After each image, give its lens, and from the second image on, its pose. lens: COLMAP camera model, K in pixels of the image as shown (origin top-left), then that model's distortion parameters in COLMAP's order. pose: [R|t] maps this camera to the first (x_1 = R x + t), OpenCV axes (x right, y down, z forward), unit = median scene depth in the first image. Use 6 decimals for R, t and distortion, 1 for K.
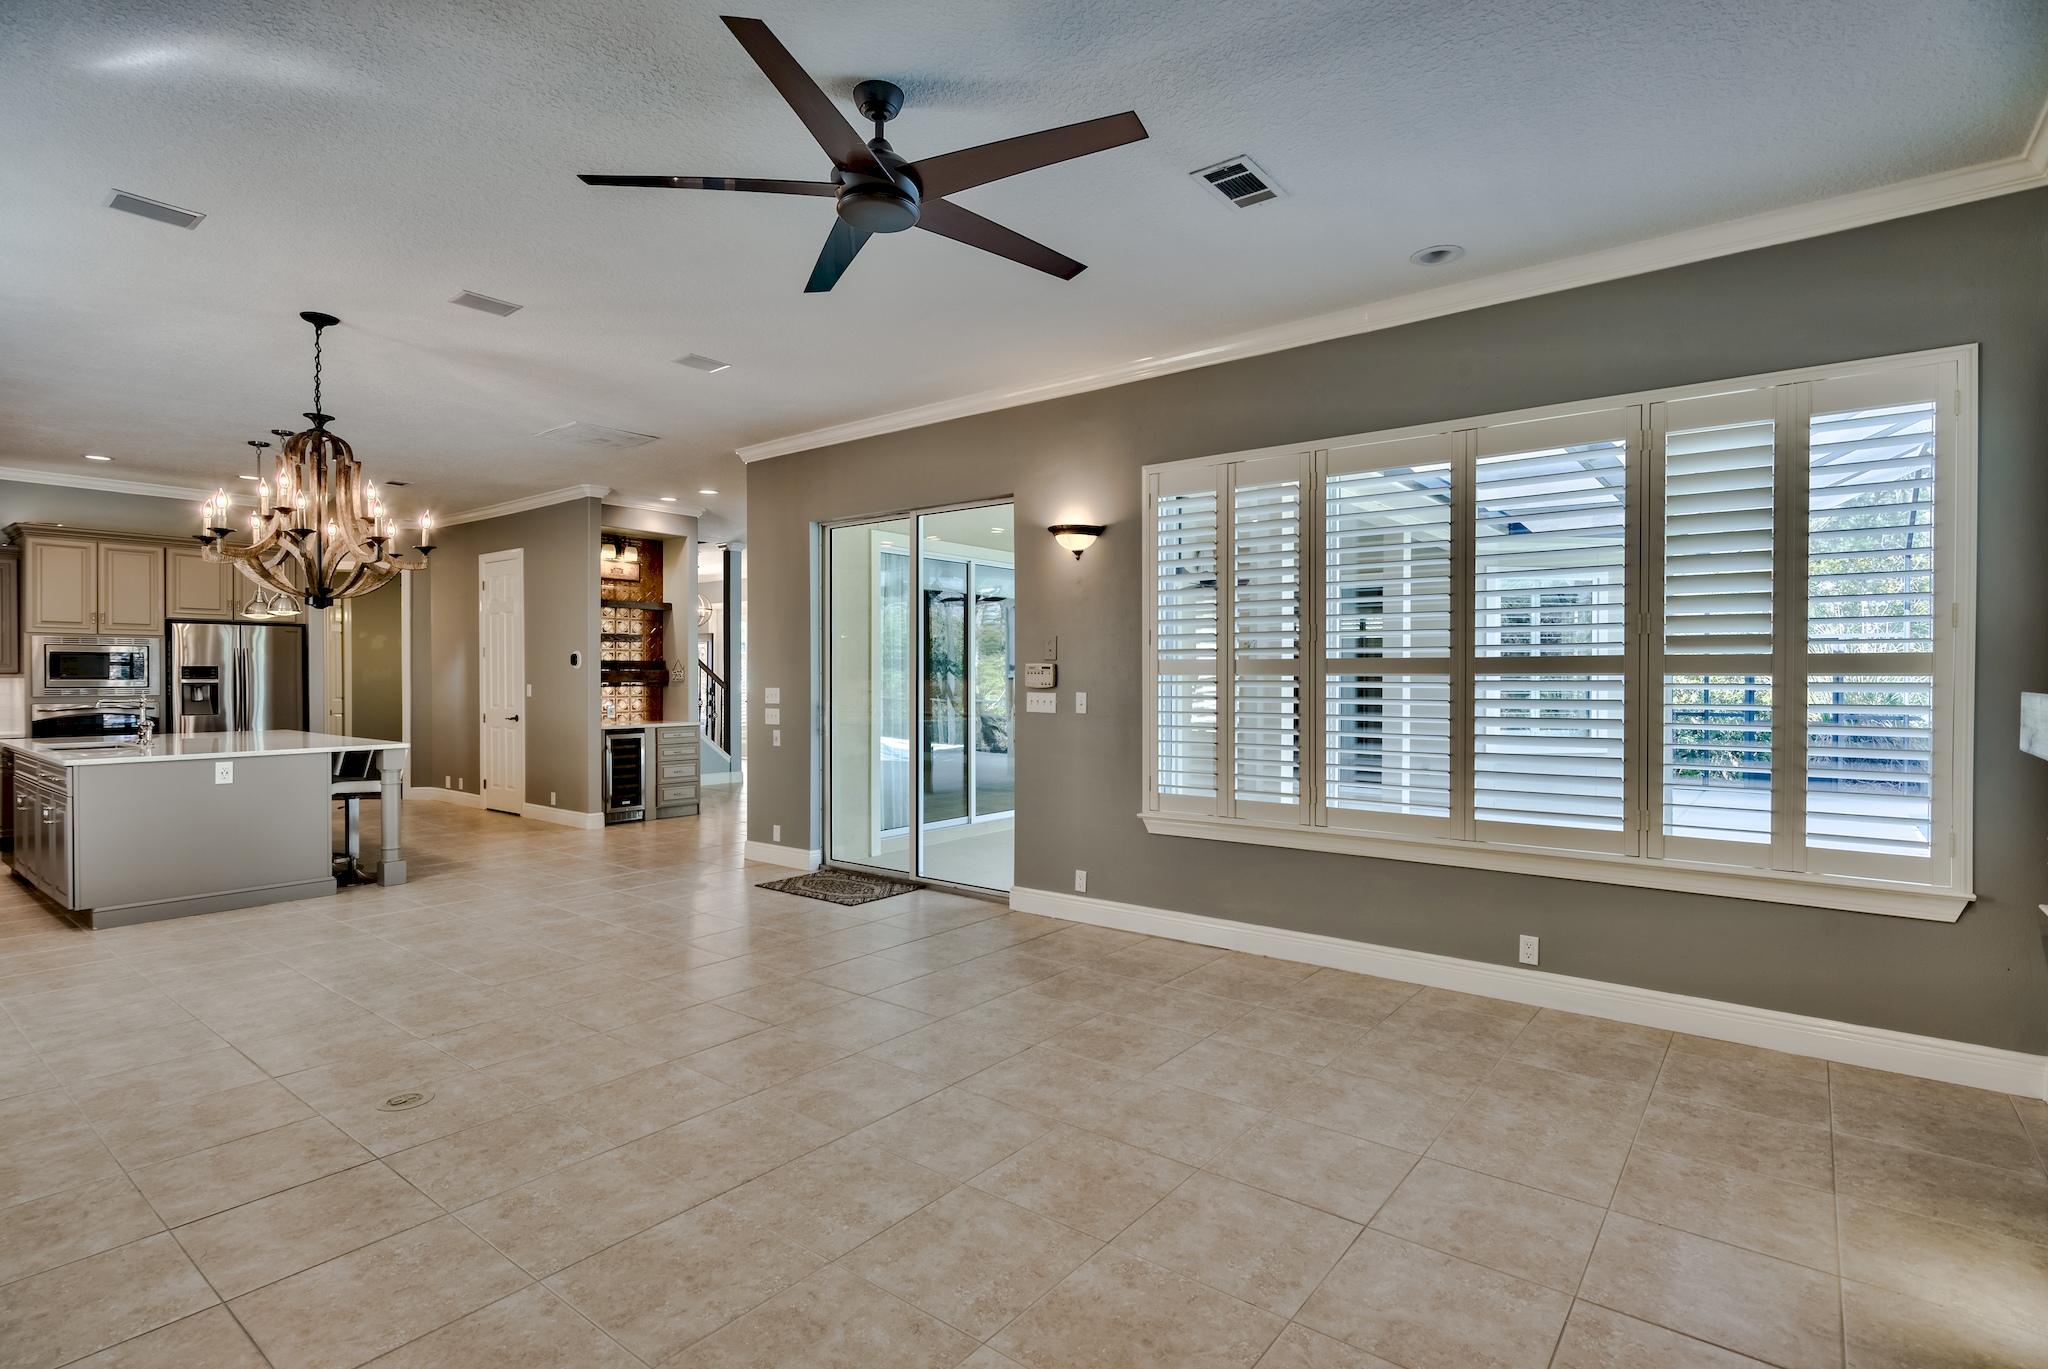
lens RADIAL K [[1000.6, 0, 1021.5], [0, 1000.6, 682.5], [0, 0, 1]] dist [-0.004279, -0.000163]
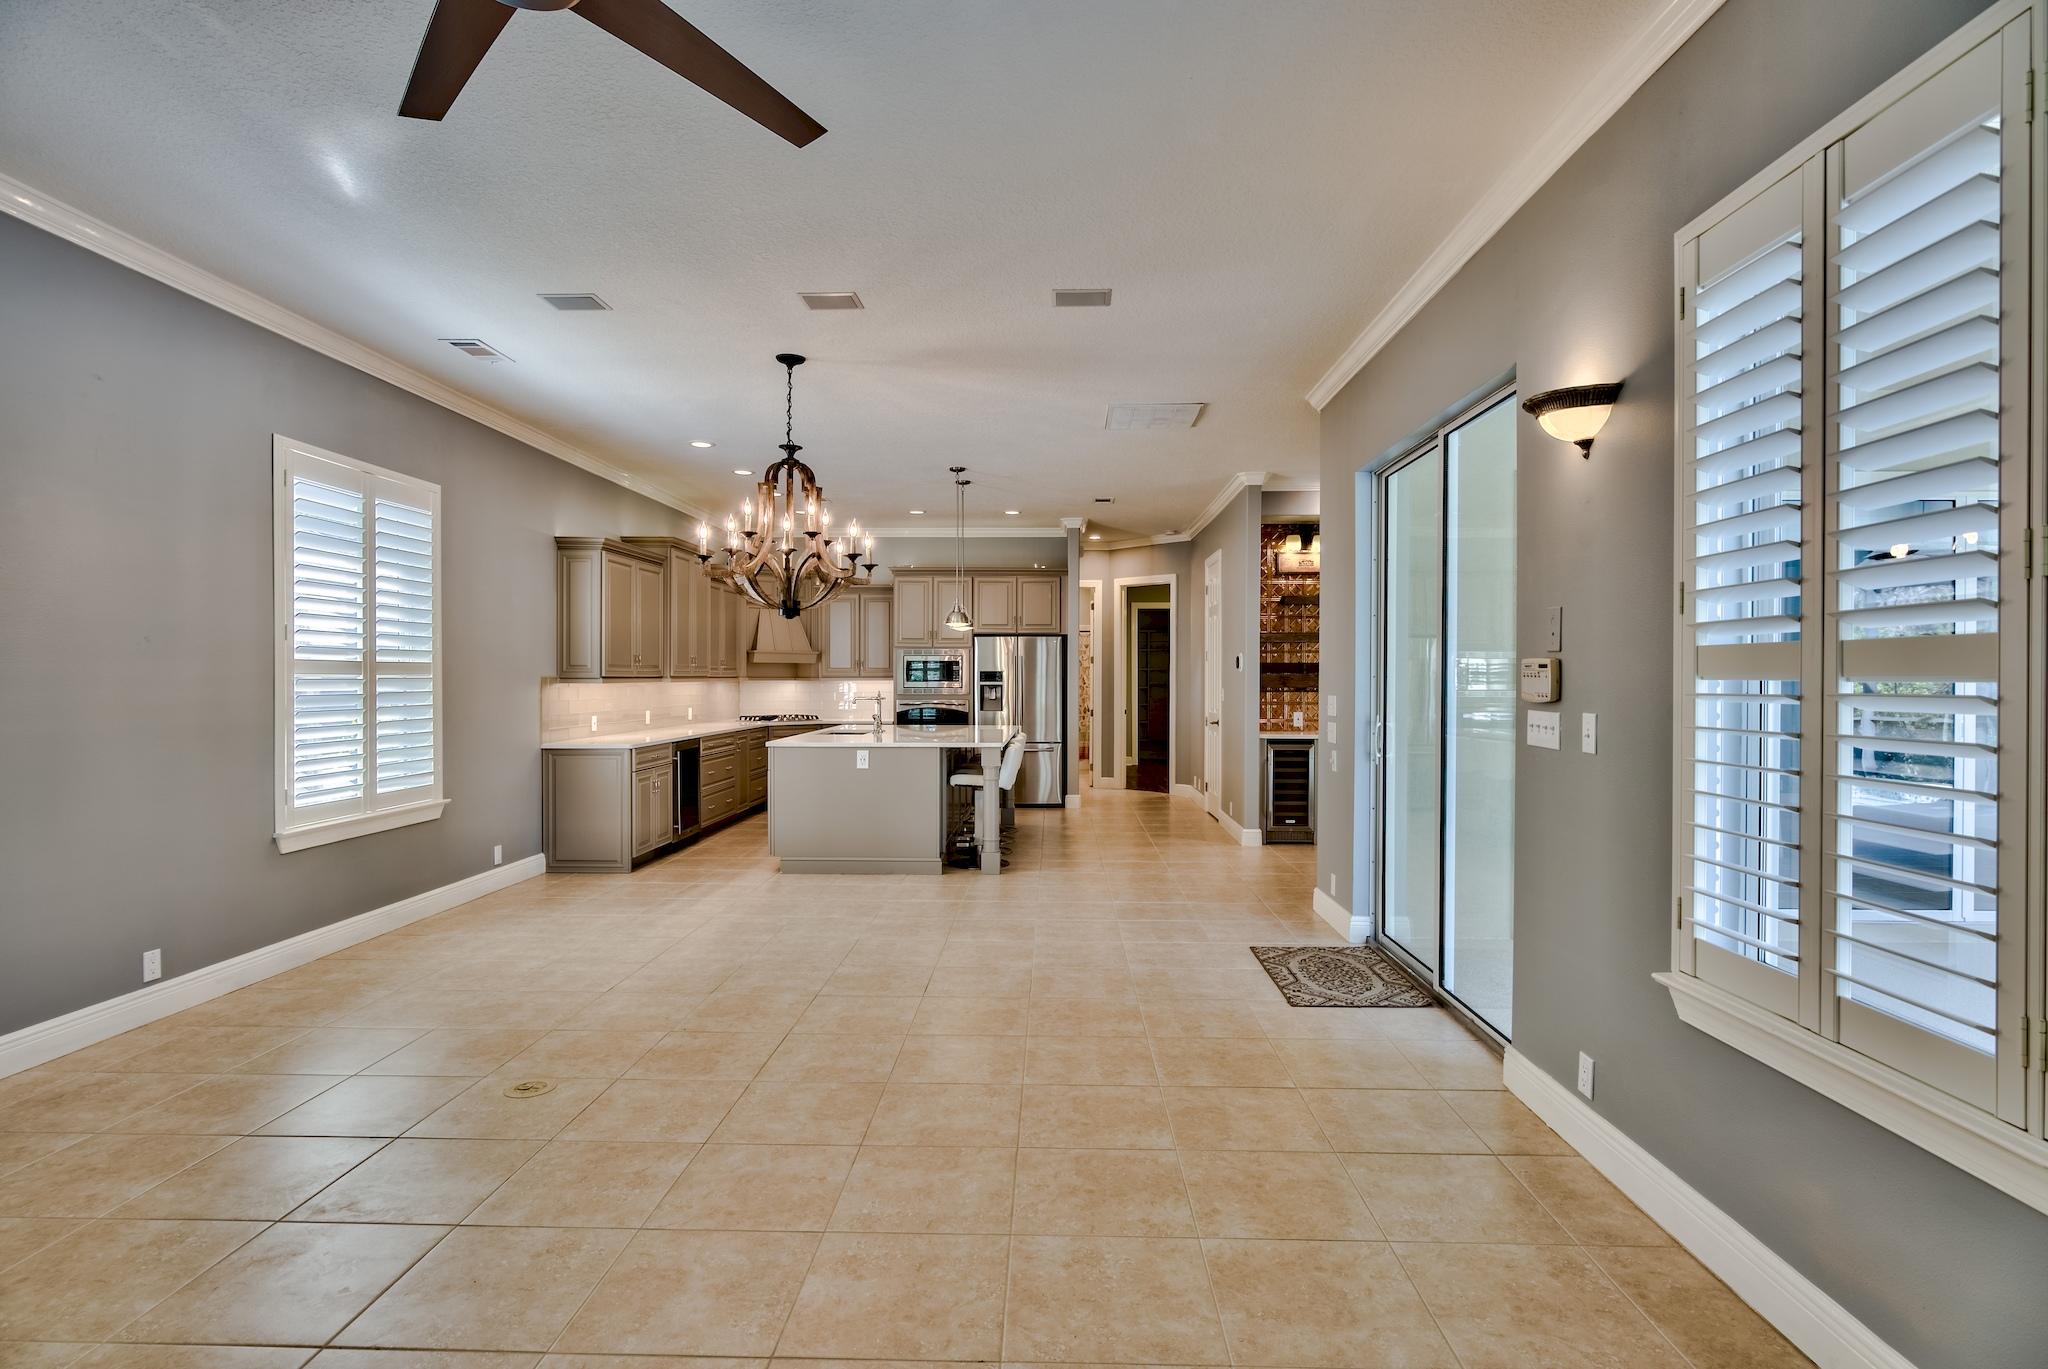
lens RADIAL K [[1000.6, 0, 1031.7], [0, 1000.6, 690.6], [0, 0, 1]] dist [-0.004279, -0.000163]
pose [[0.599040, 0.010752, -0.800647, 0.356767], [-0.007217, 0.999942, 0.008029, -0.004877], [0.800687, 0.000969, 0.599082, 0.542053]]
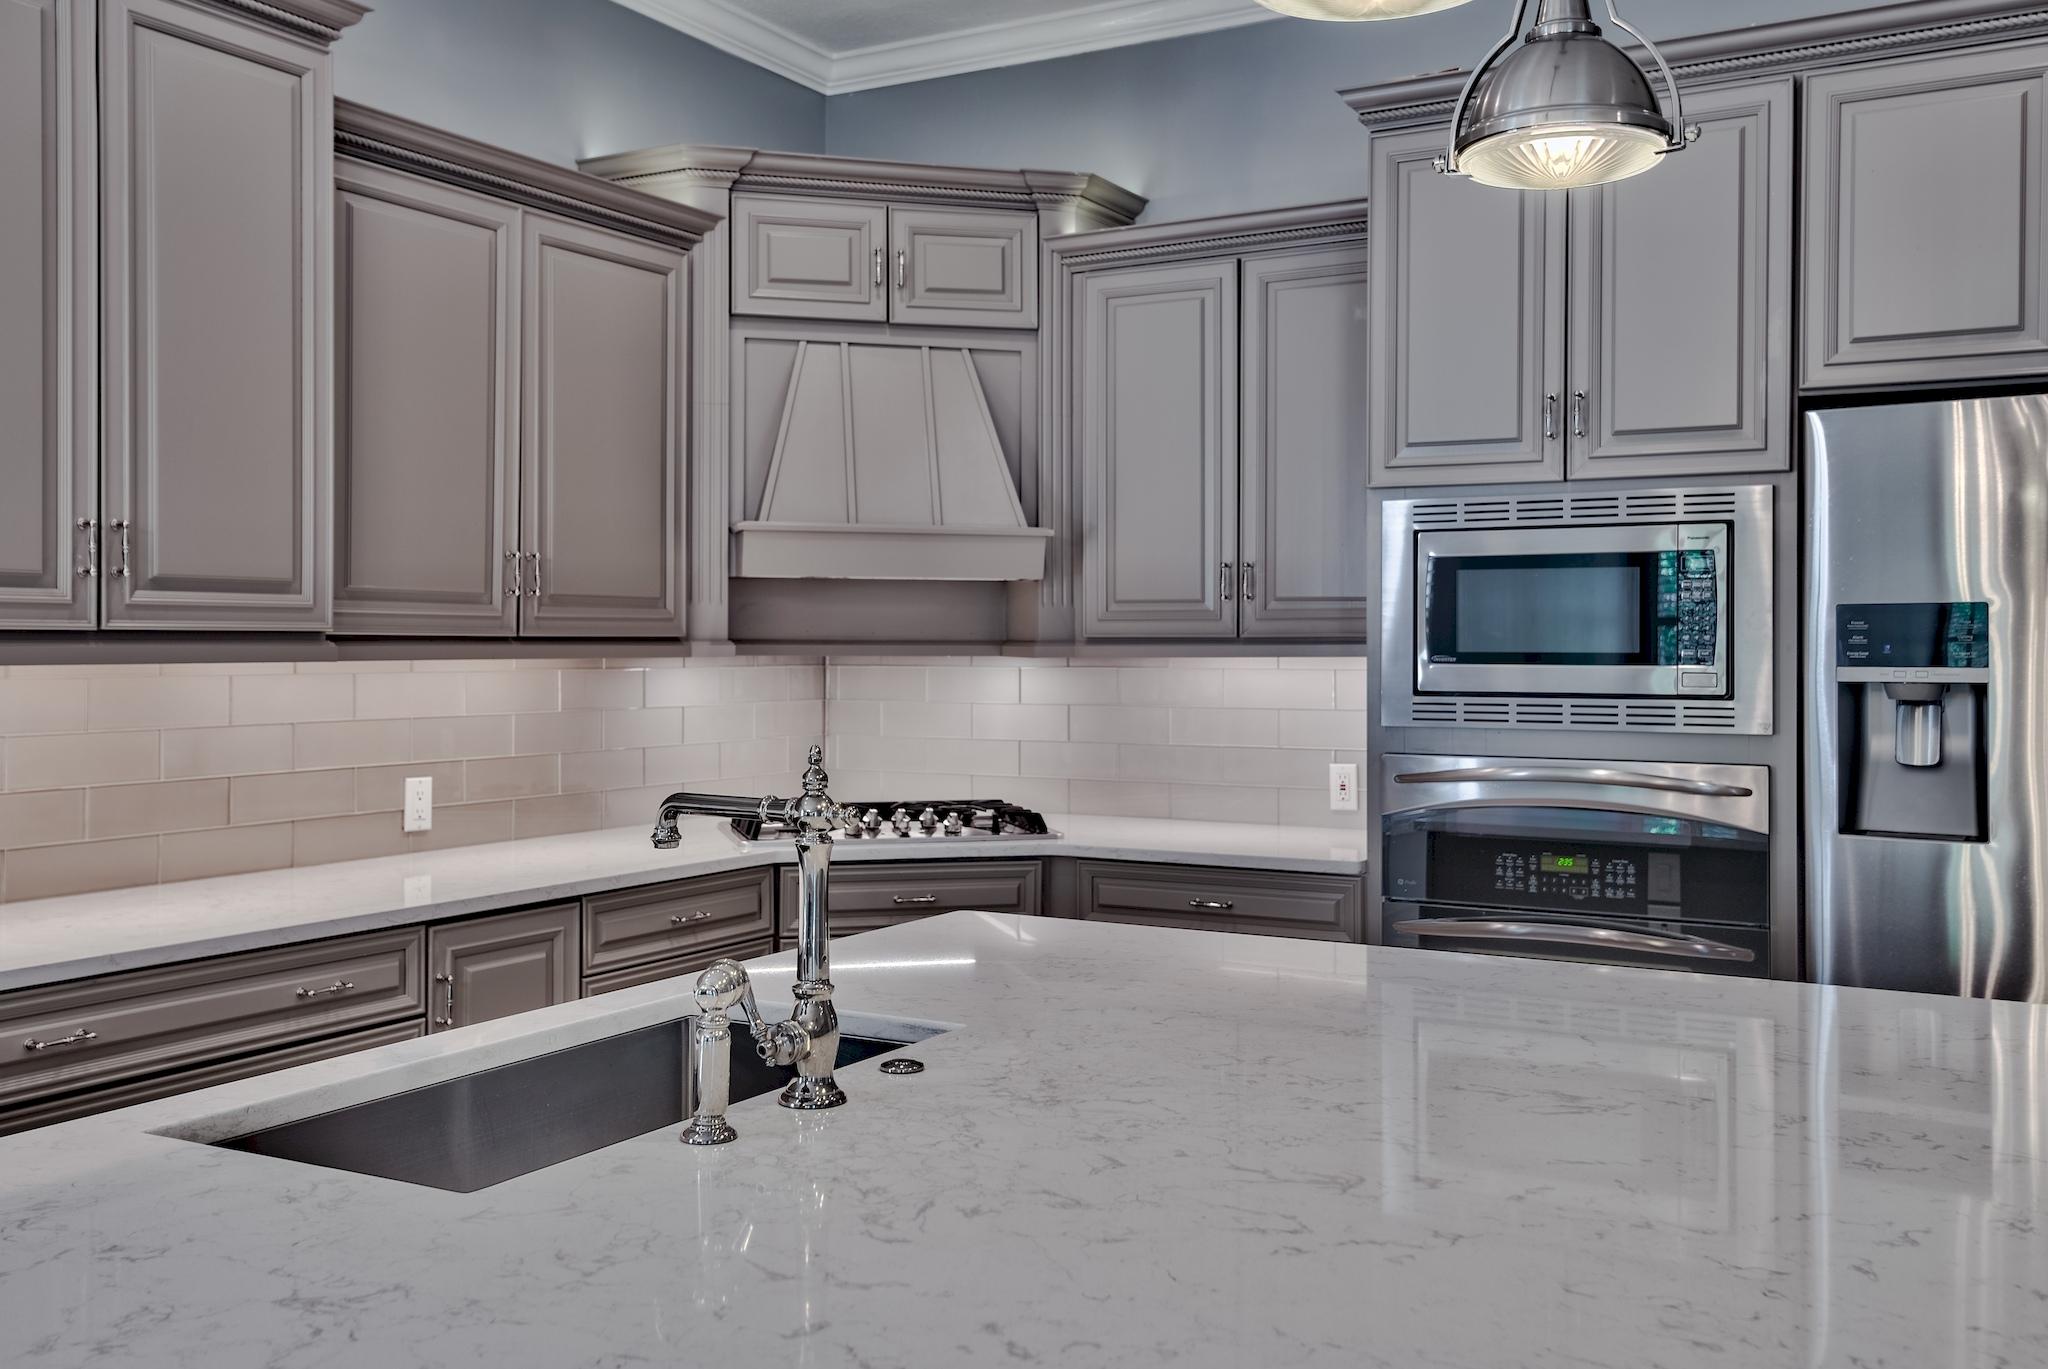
lens RADIAL K [[1865.4, 0, 1036.9], [0, 1865.4, 644.3], [0, 0, 1]] dist [0.032763, 0.000000]
pose [[0.152110, -0.001438, -0.988362, -0.833926], [-0.009308, 0.999953, -0.002888, -0.008805], [0.988320, 0.009638, 0.152090, 1.373249]]
